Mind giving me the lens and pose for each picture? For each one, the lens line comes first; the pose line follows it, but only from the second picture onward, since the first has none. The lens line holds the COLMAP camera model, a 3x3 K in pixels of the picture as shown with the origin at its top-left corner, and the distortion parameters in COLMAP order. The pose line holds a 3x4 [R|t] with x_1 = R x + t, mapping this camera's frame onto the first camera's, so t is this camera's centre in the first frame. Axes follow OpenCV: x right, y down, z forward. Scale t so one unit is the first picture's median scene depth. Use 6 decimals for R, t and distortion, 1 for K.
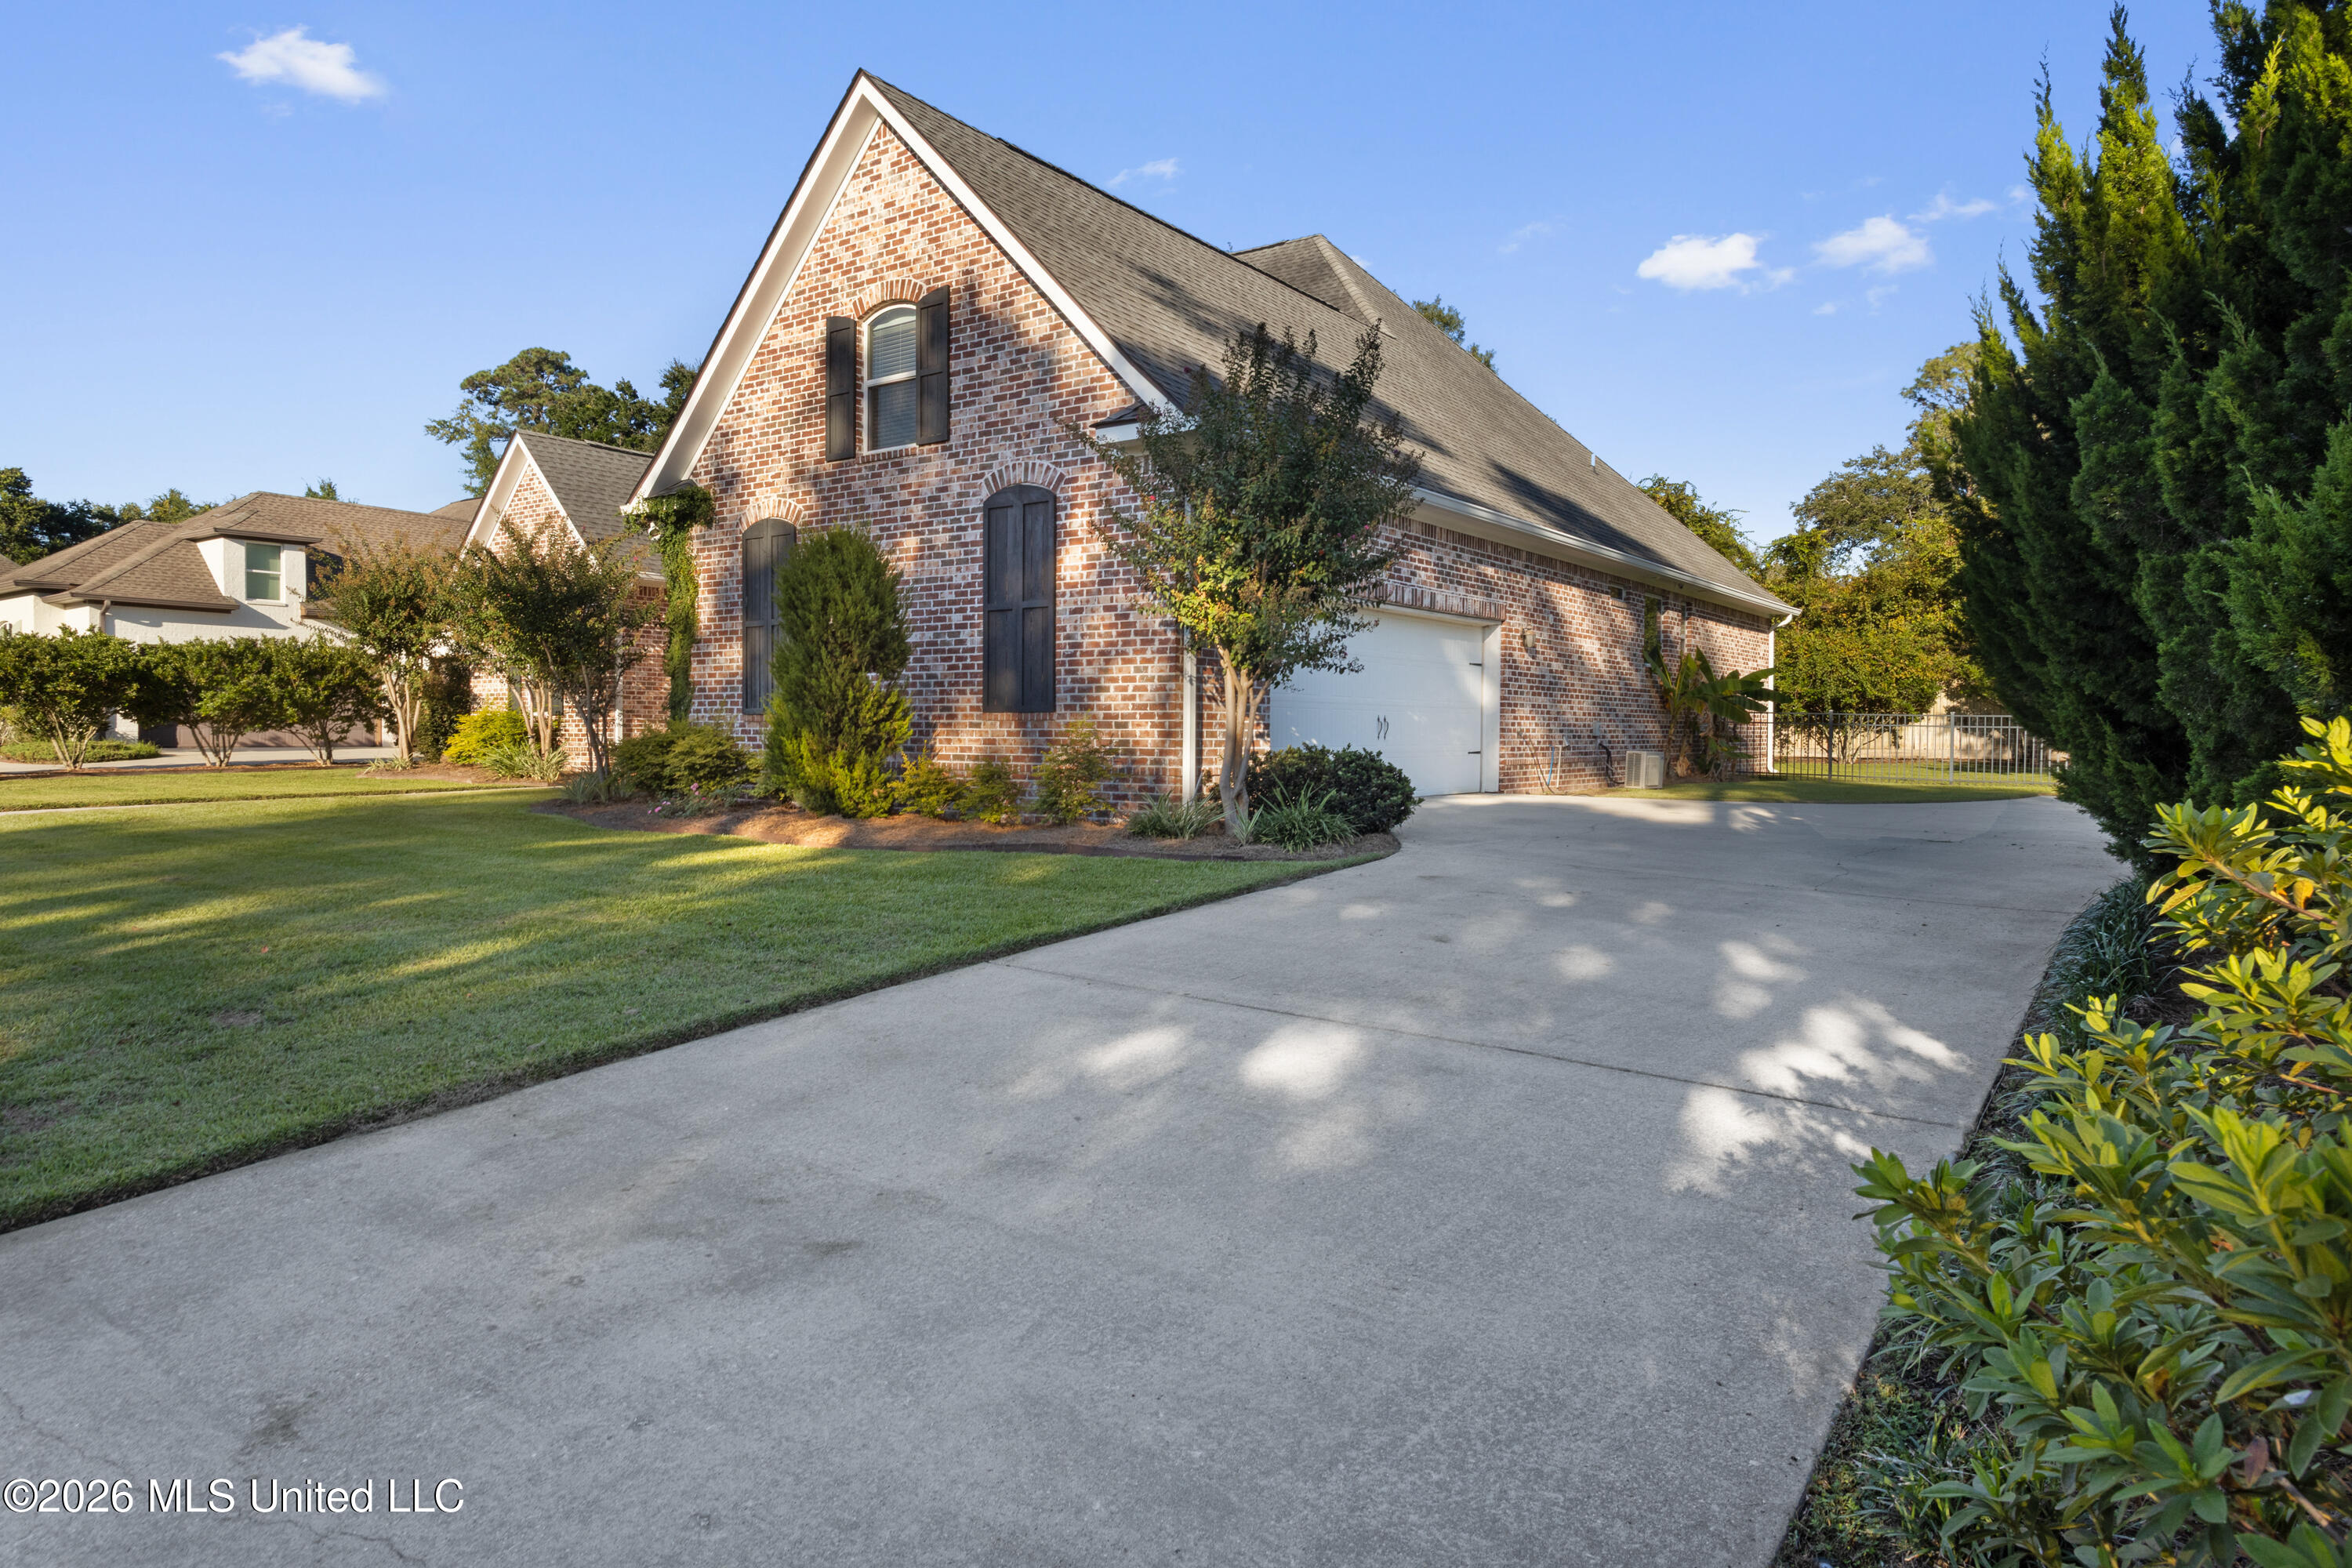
lens RADIAL K [[1445.2, 0, 1167.6], [0, 1445.2, 764.9], [0, 0, 1]] dist [-0.010084, -0.000033]
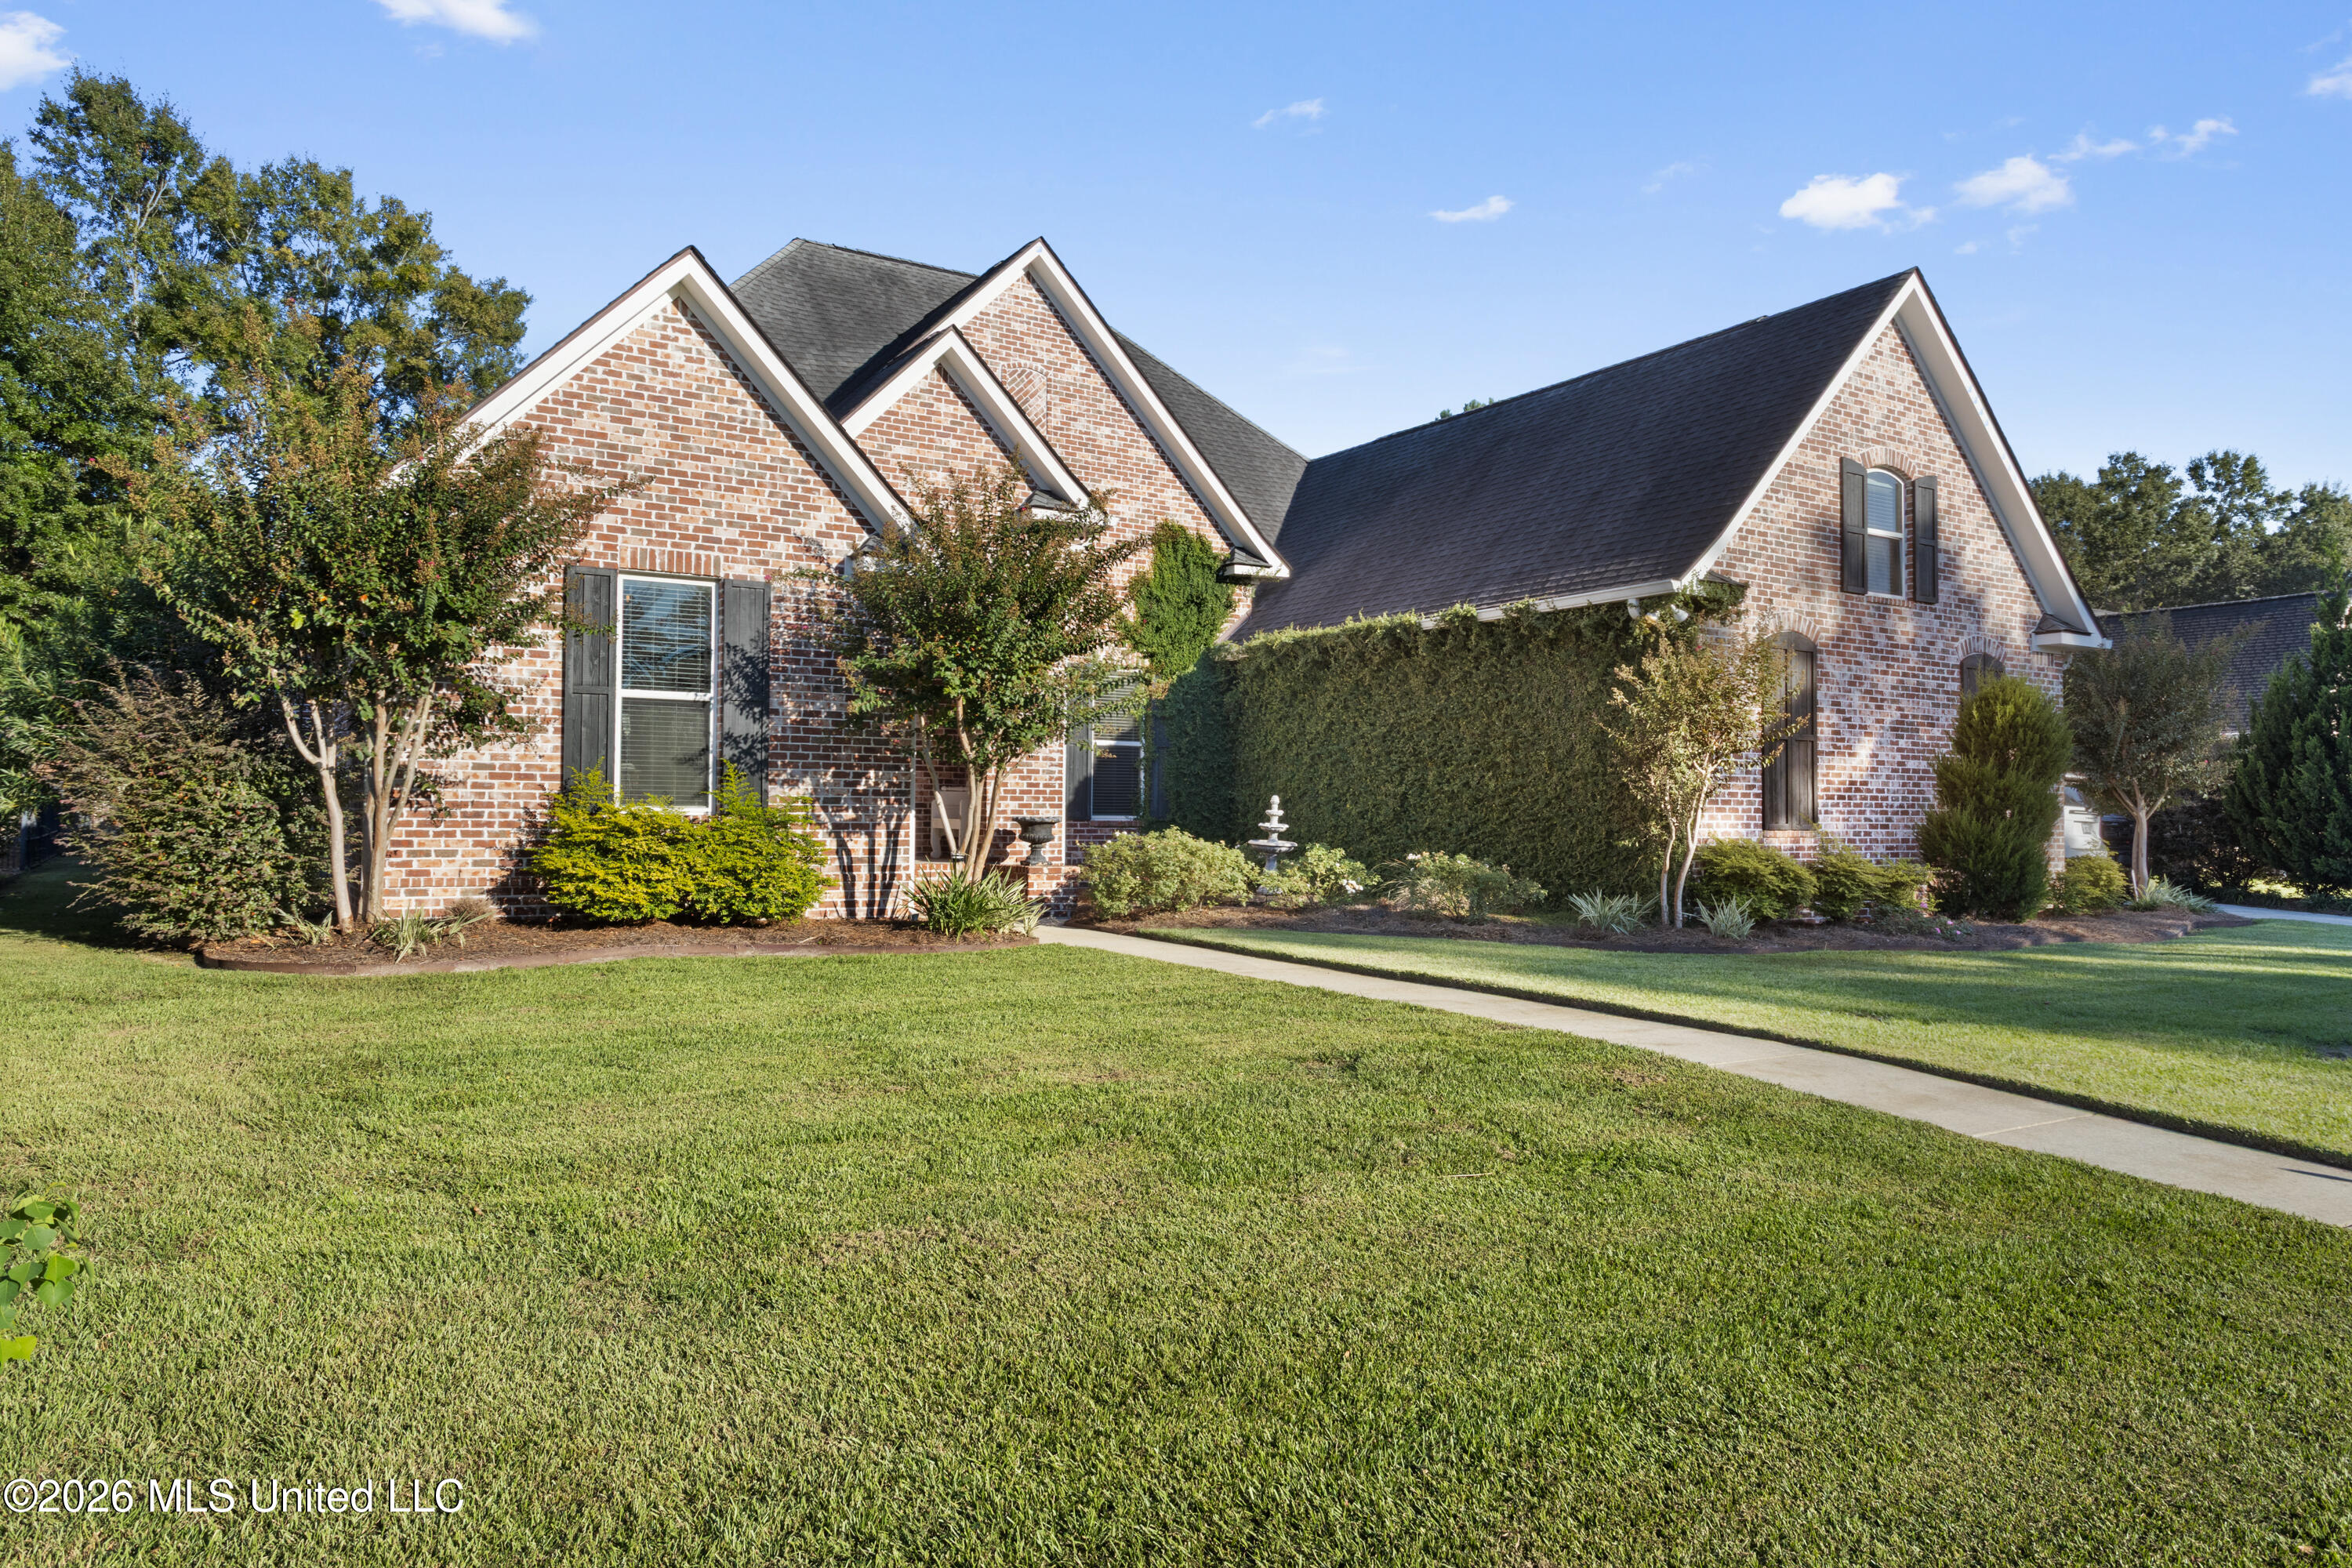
lens RADIAL K [[1561.7, 0, 1180.1], [0, 1561.7, 773.9], [0, 0, 1]] dist [0.003799, 0.002933]
pose [[0.344940, 0.026606, 0.938248, -1.630655], [0.012659, 0.999375, -0.032993, -0.049283], [-0.938539, 0.023258, 0.344388, 1.176636]]
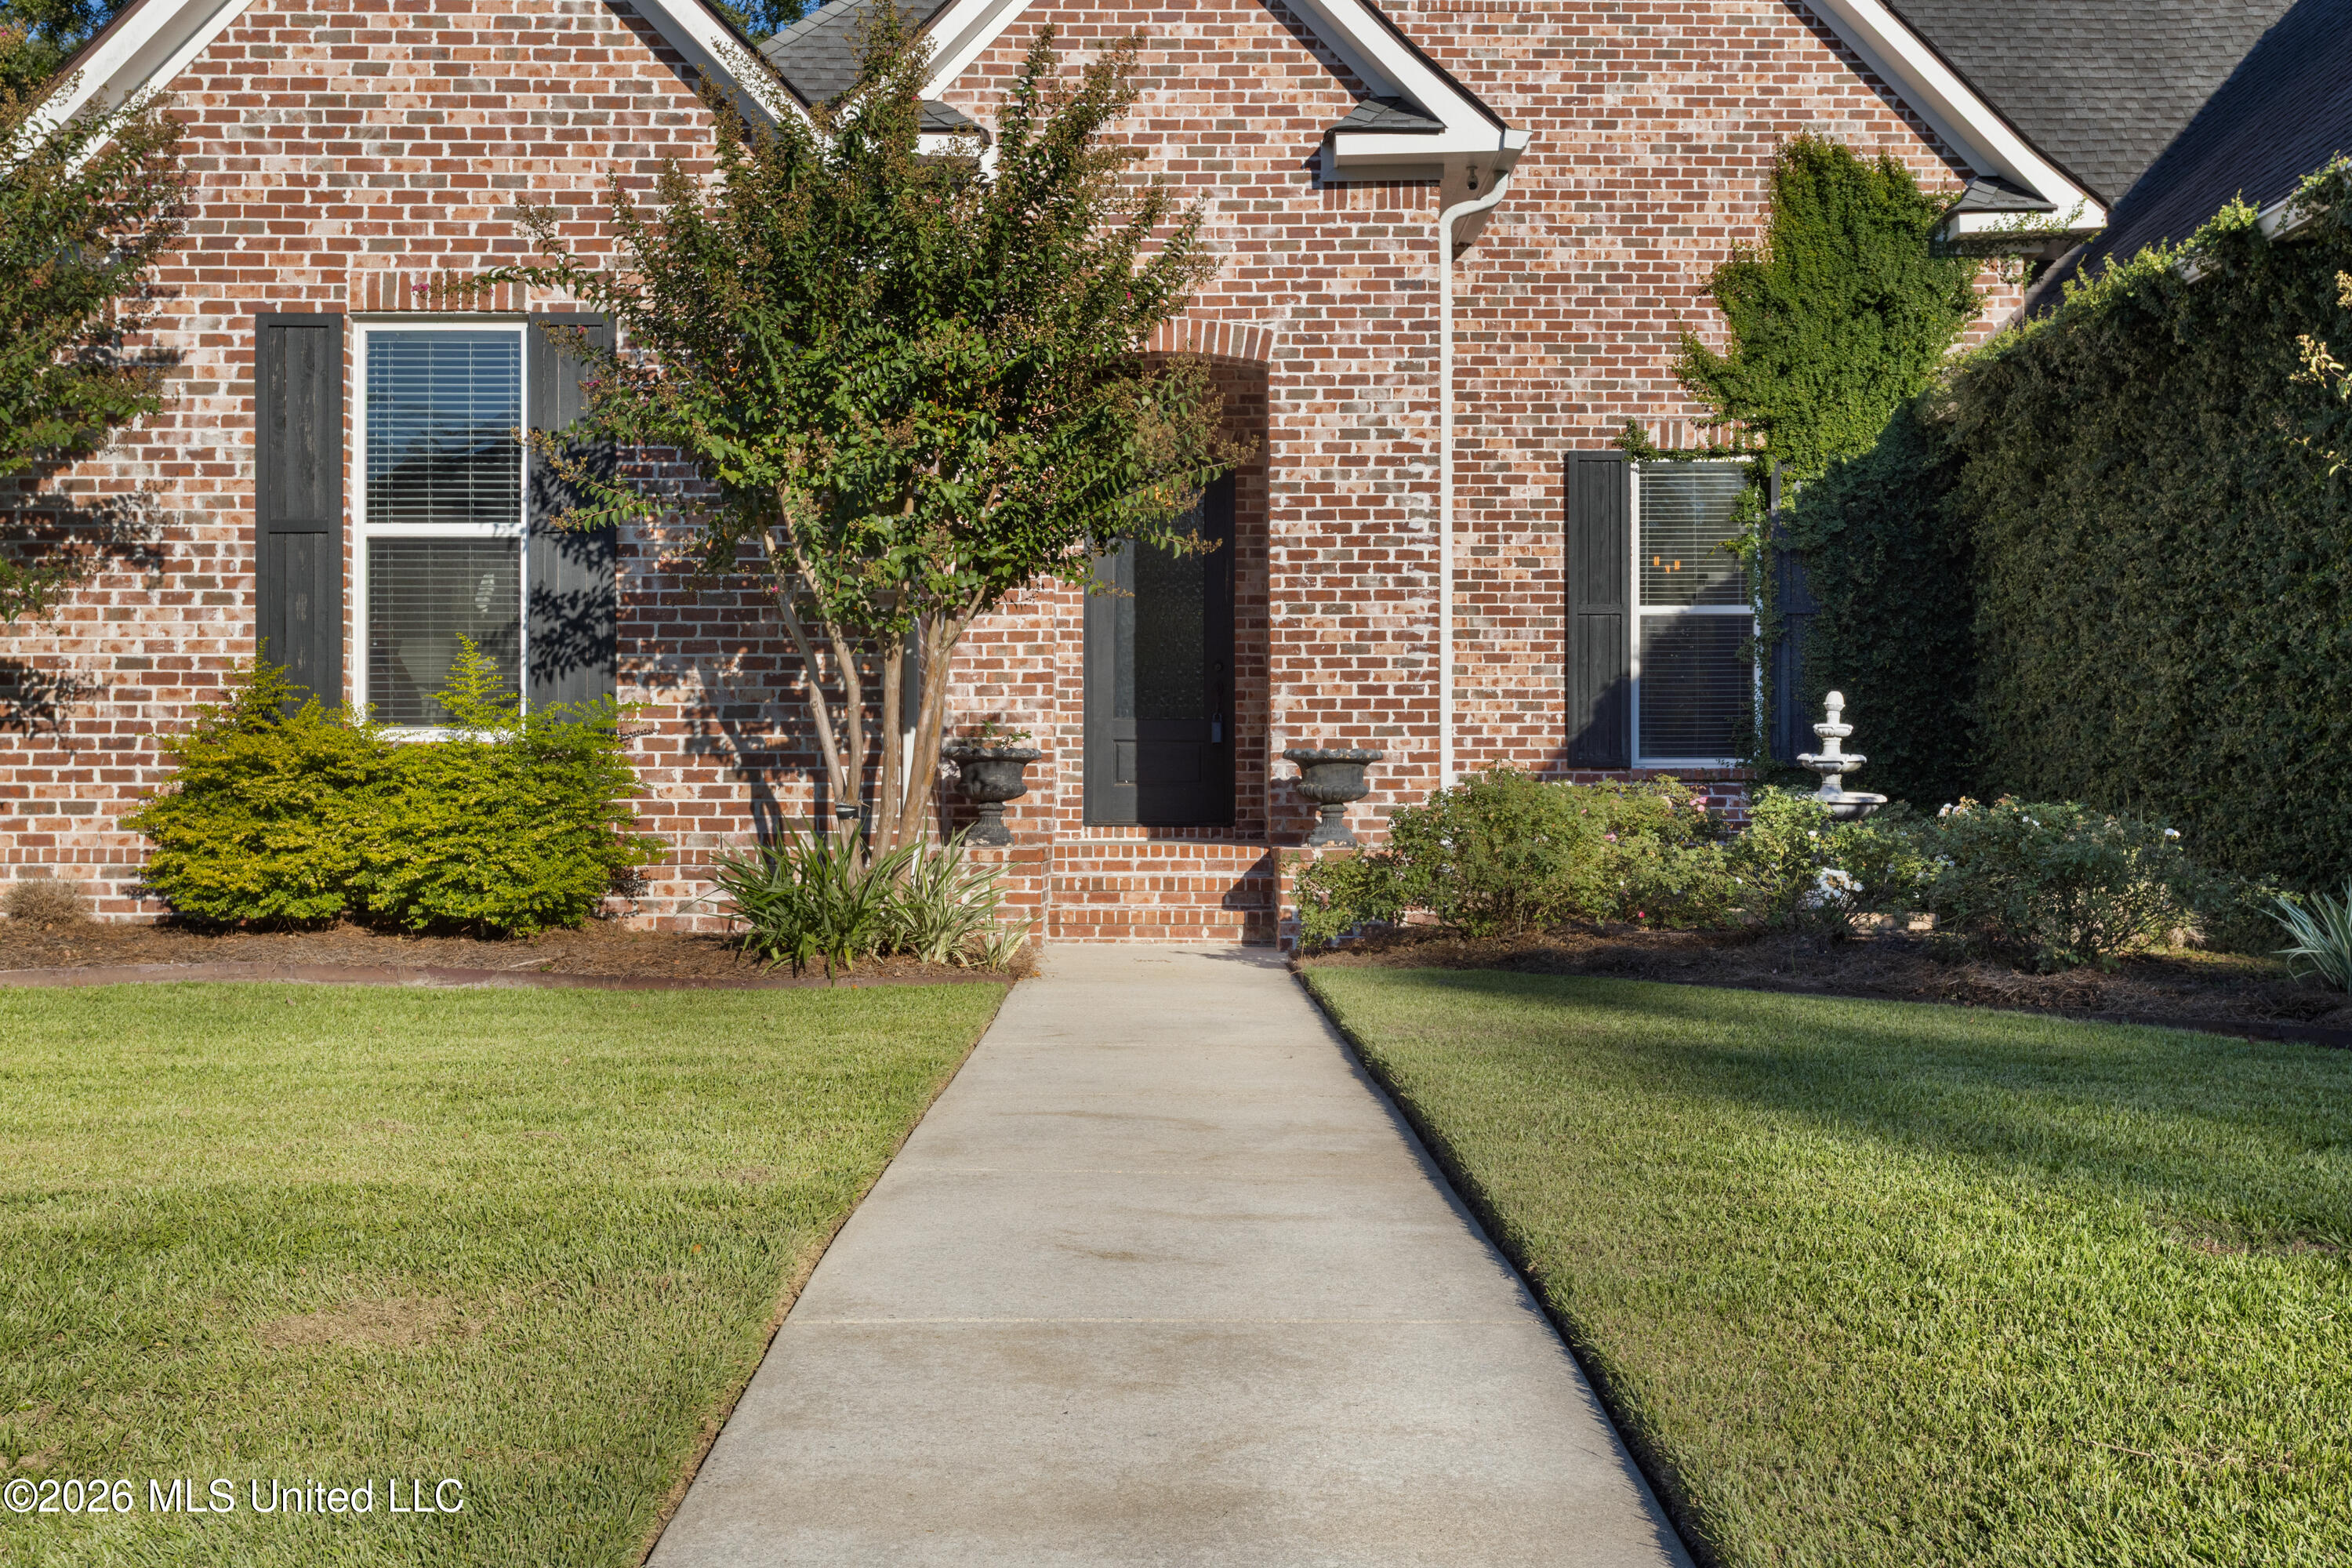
lens RADIAL K [[2617.5, 0, 1170.4], [0, 2617.5, 784.1], [0, 0, 1]] dist [0.010909, 0.000000]
pose [[0.793611, 0.007808, 0.608376, -1.167666], [0.016474, 0.999275, -0.034314, -0.007781], [-0.608203, 0.037254, 0.792907, 0.919259]]
